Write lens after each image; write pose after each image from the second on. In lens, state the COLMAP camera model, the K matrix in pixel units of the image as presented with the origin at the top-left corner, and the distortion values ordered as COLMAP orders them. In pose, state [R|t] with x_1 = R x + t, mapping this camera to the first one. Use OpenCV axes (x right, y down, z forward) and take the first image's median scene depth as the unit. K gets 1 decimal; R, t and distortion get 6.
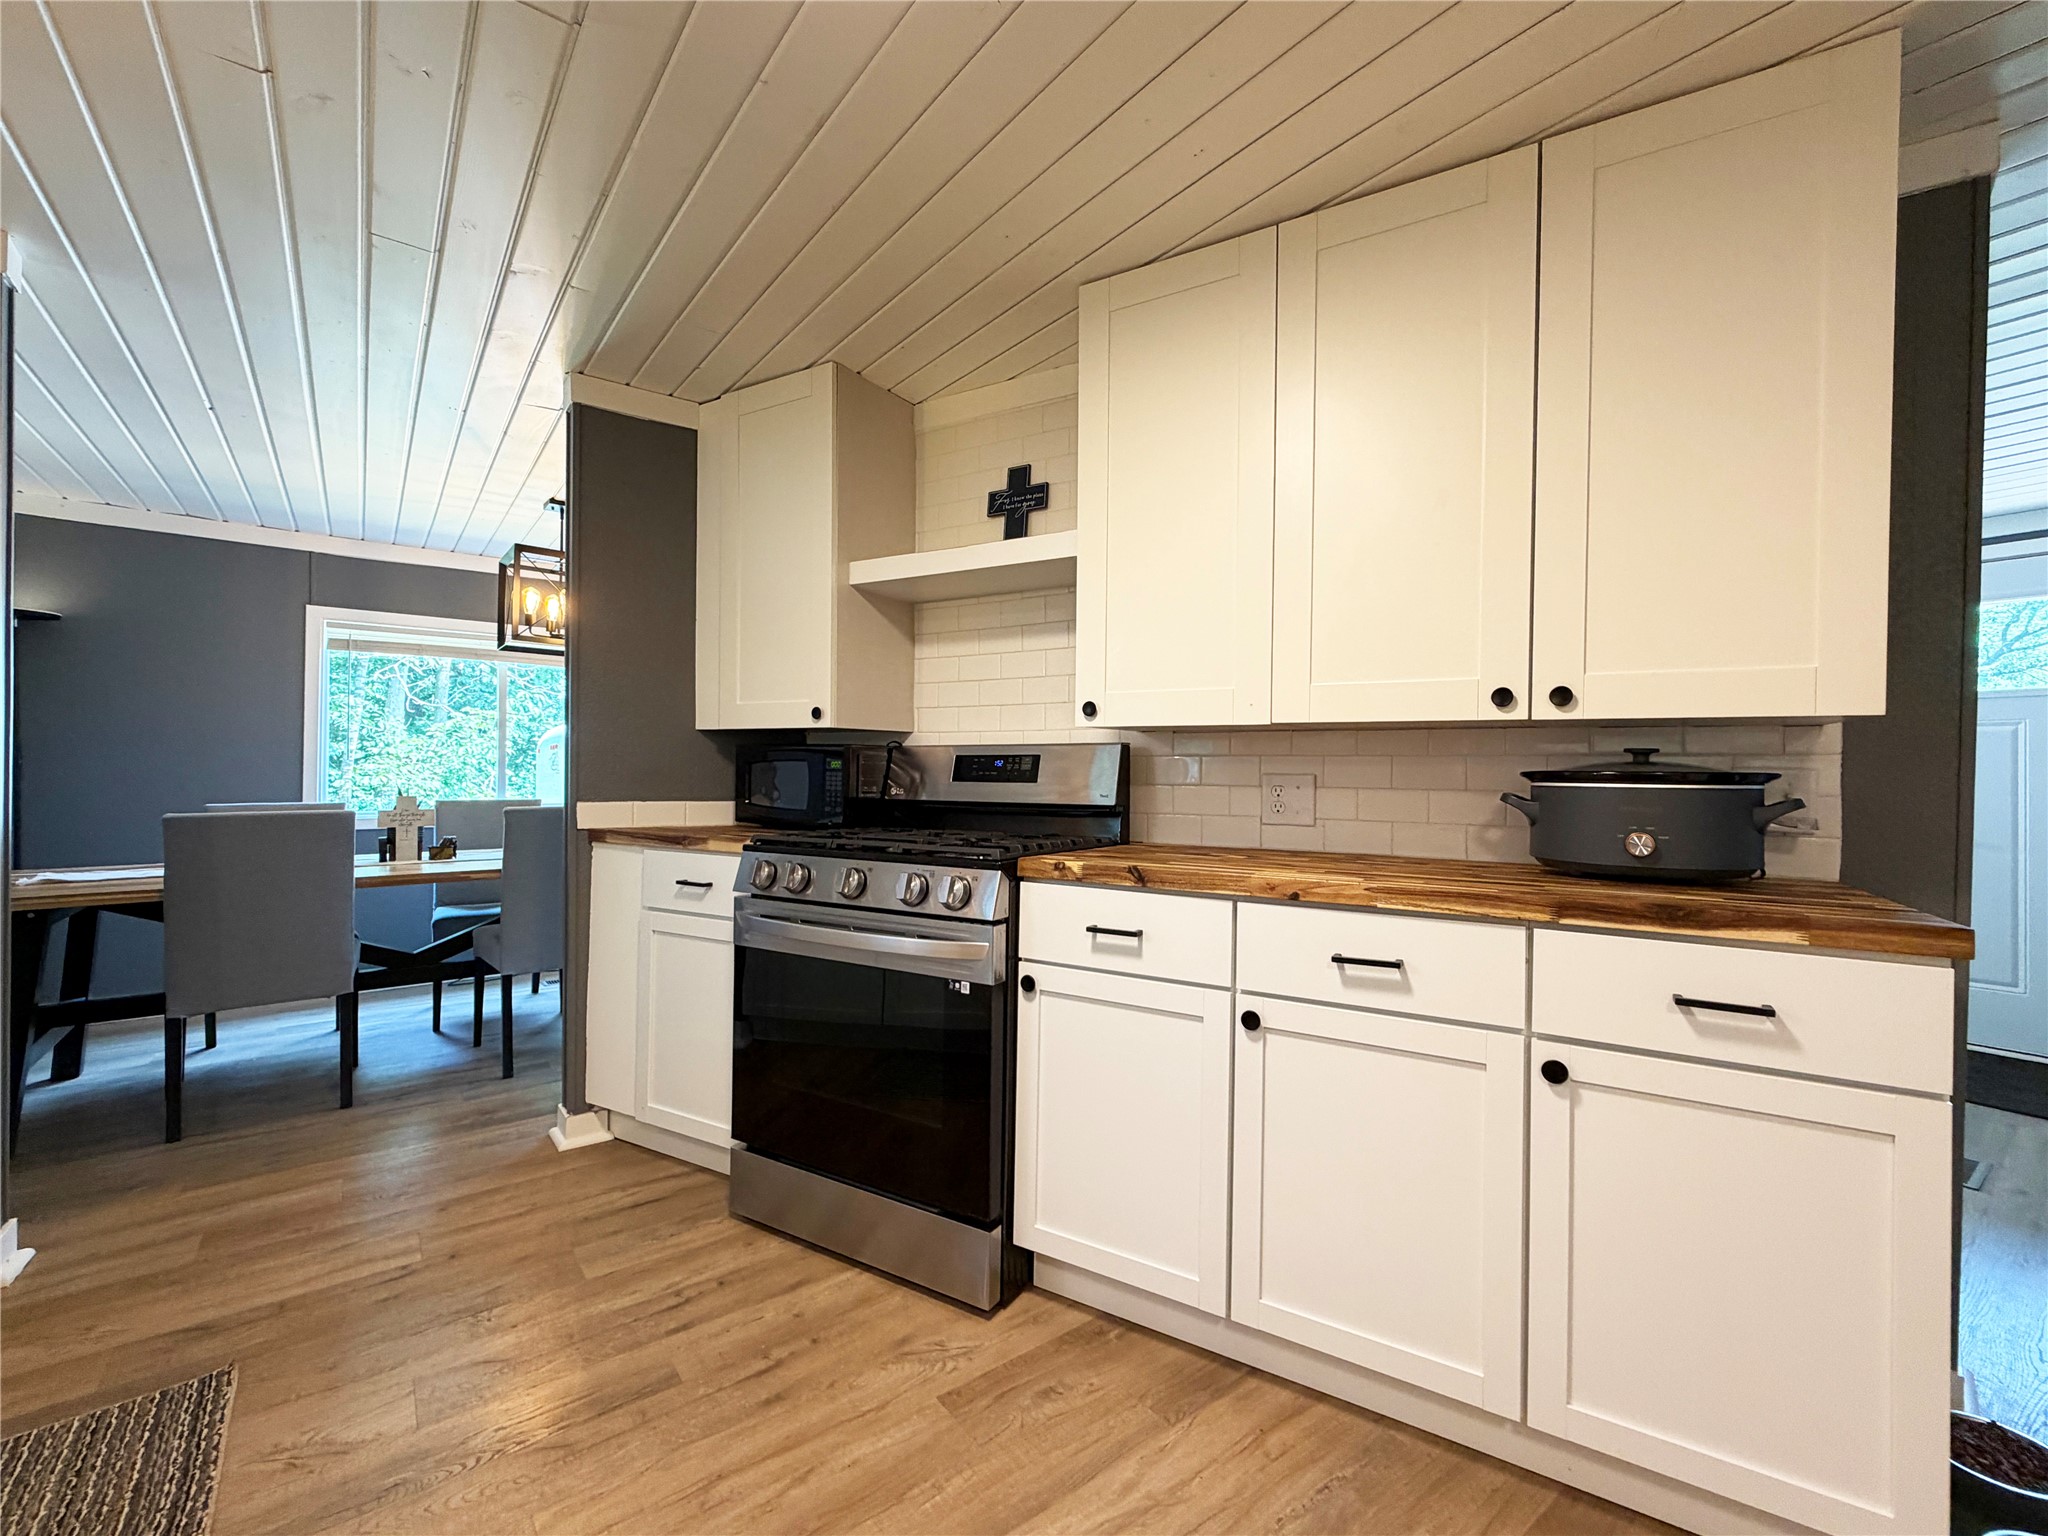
lens RADIAL K [[865.4, 0, 1025.9], [0, 865.4, 770.1], [0, 0, 1]] dist [0.000664, -0.000302]
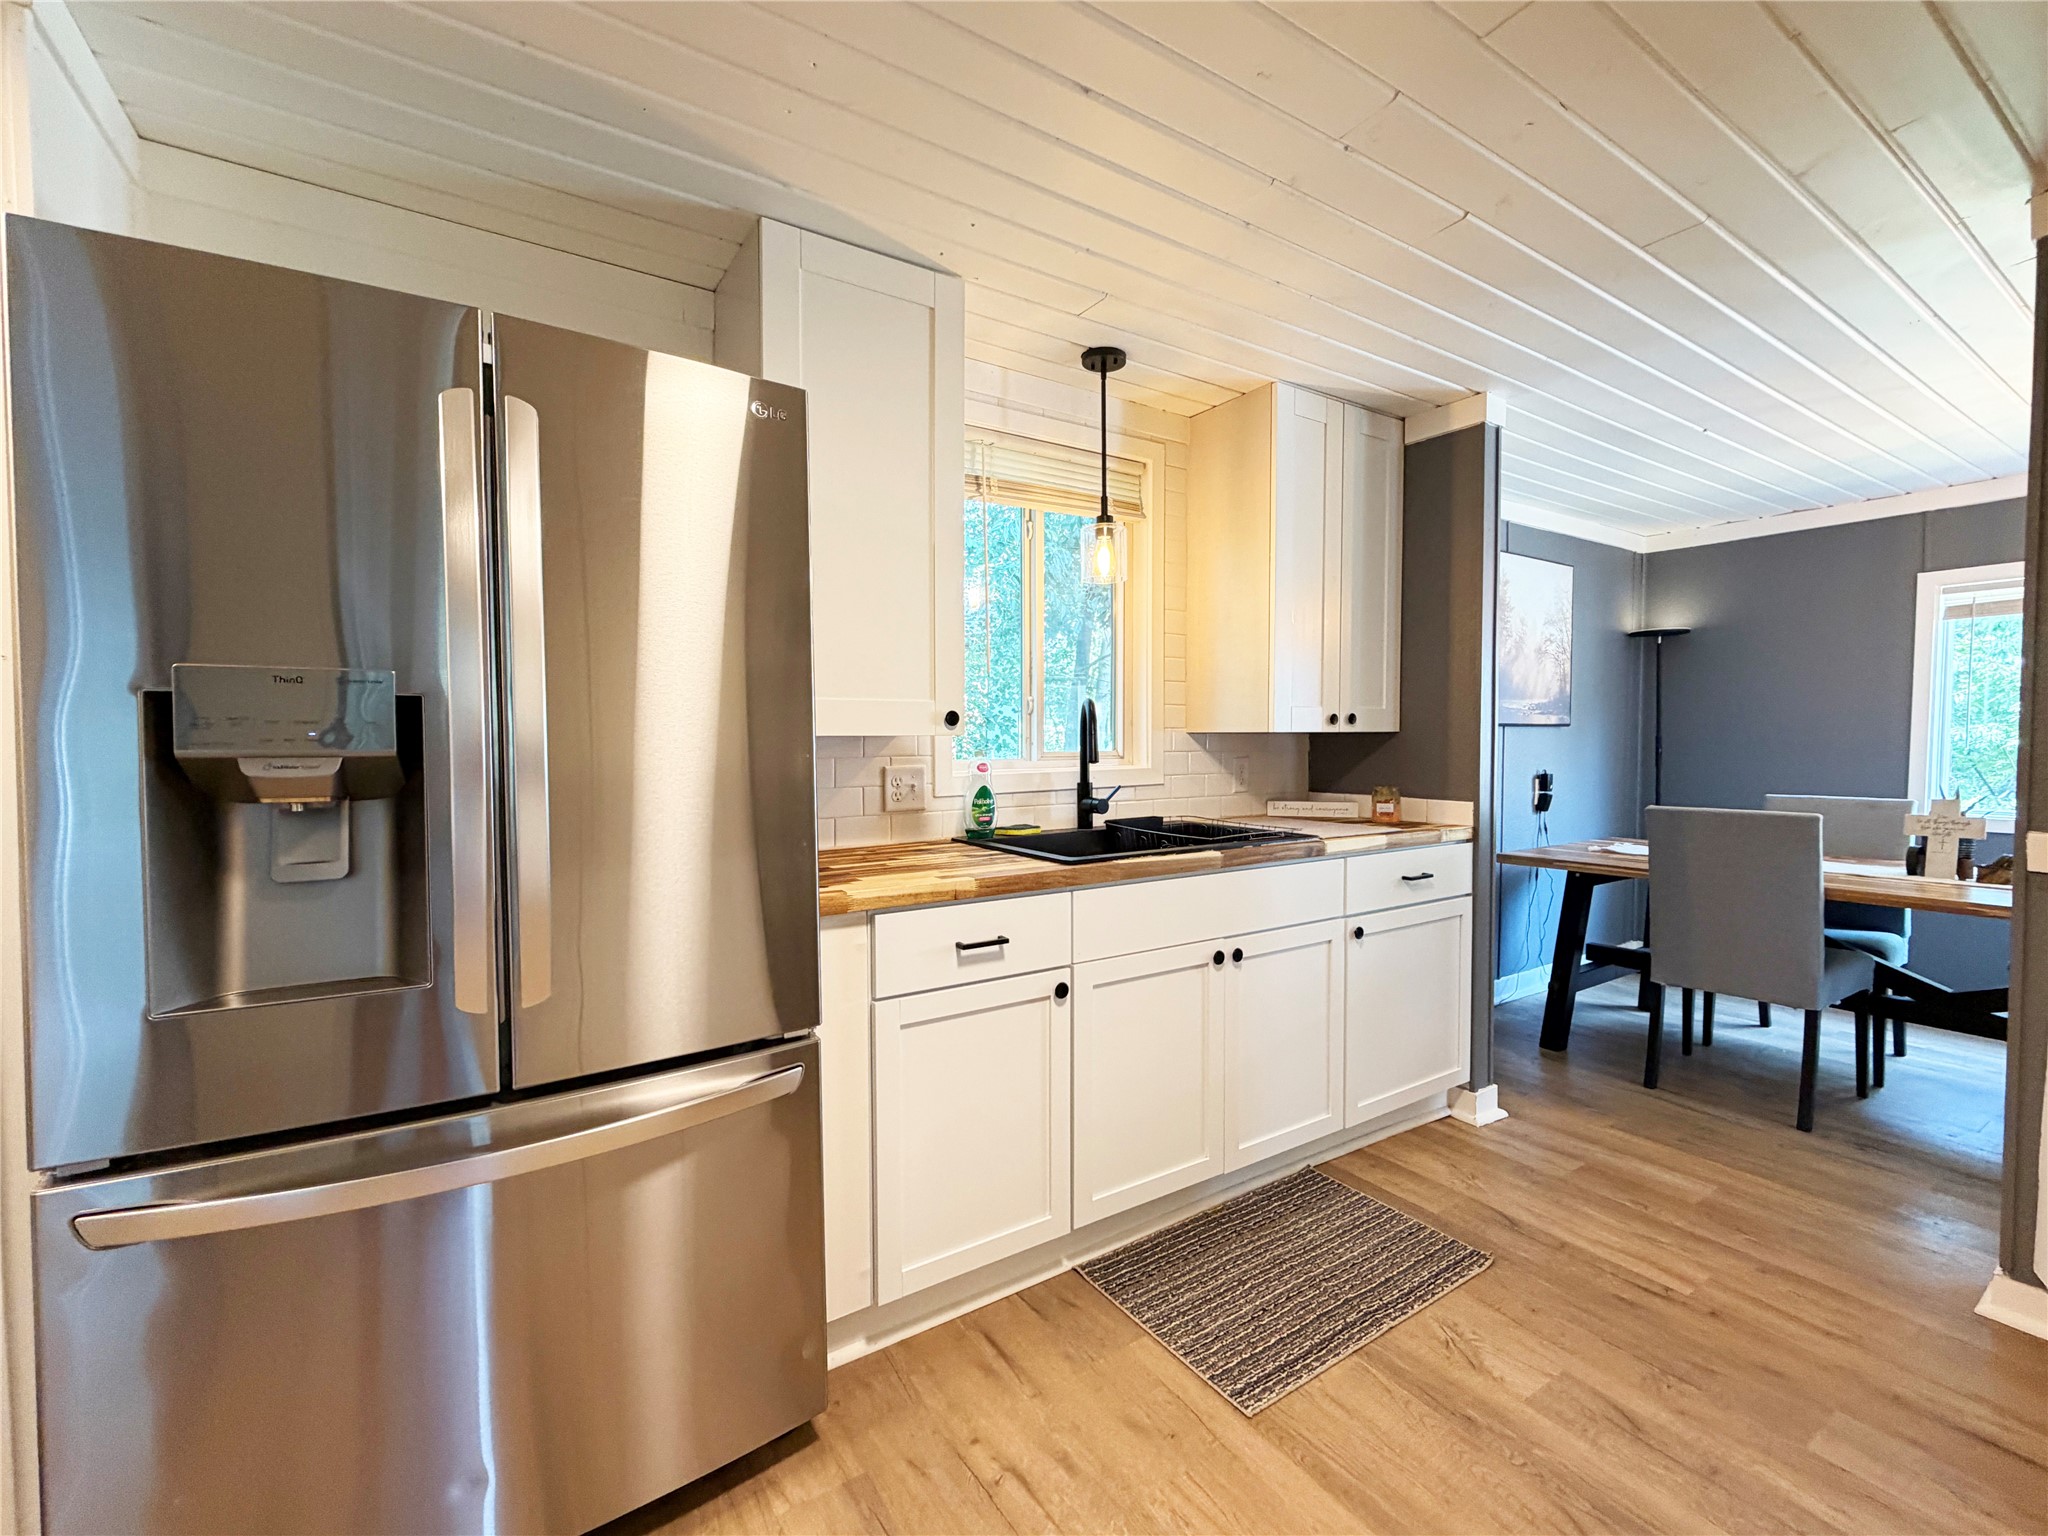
lens RADIAL K [[865.4, 0, 1023.4], [0, 865.4, 769.7], [0, 0, 1]] dist [0.000664, -0.000302]
pose [[-0.086782, 0.031879, -0.995717, 0.301243], [0.006463, 0.999485, 0.031436, -0.050802], [0.996206, -0.003707, -0.086943, 0.350918]]
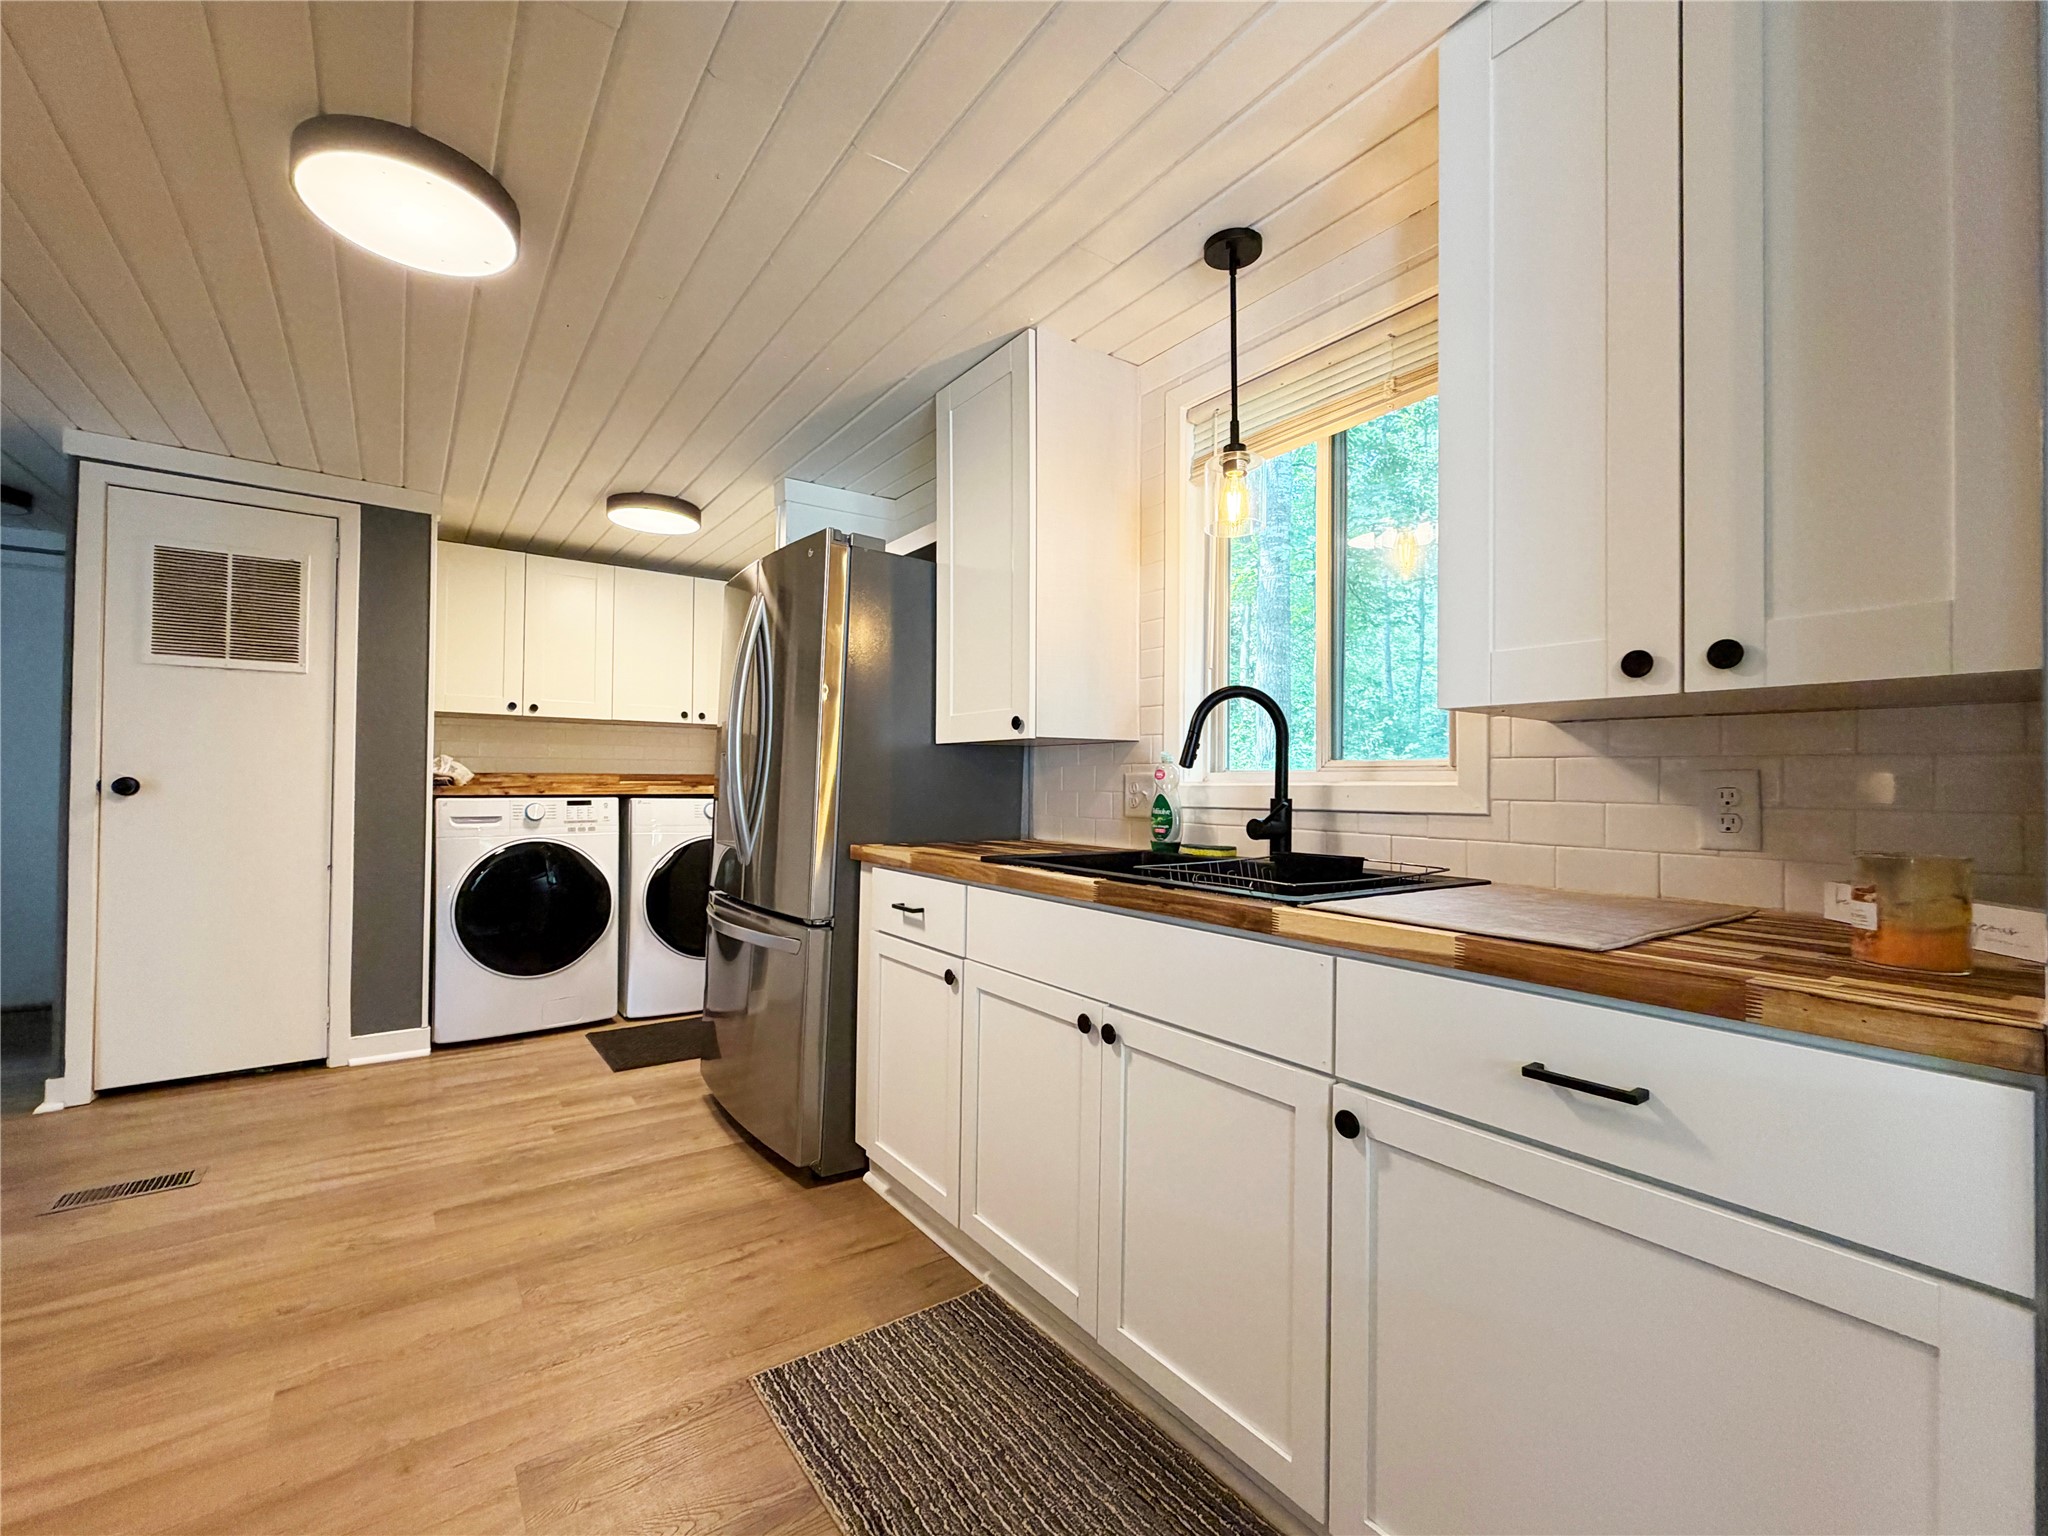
lens RADIAL K [[865.4, 0, 1024.0], [0, 865.4, 769.7], [0, 0, 1]] dist [0.000664, -0.000302]
pose [[-0.999396, -0.020786, 0.027863, -0.750987], [-0.021343, 0.999575, -0.019862, 0.003501], [-0.027438, -0.020445, -0.999414, 1.300896]]
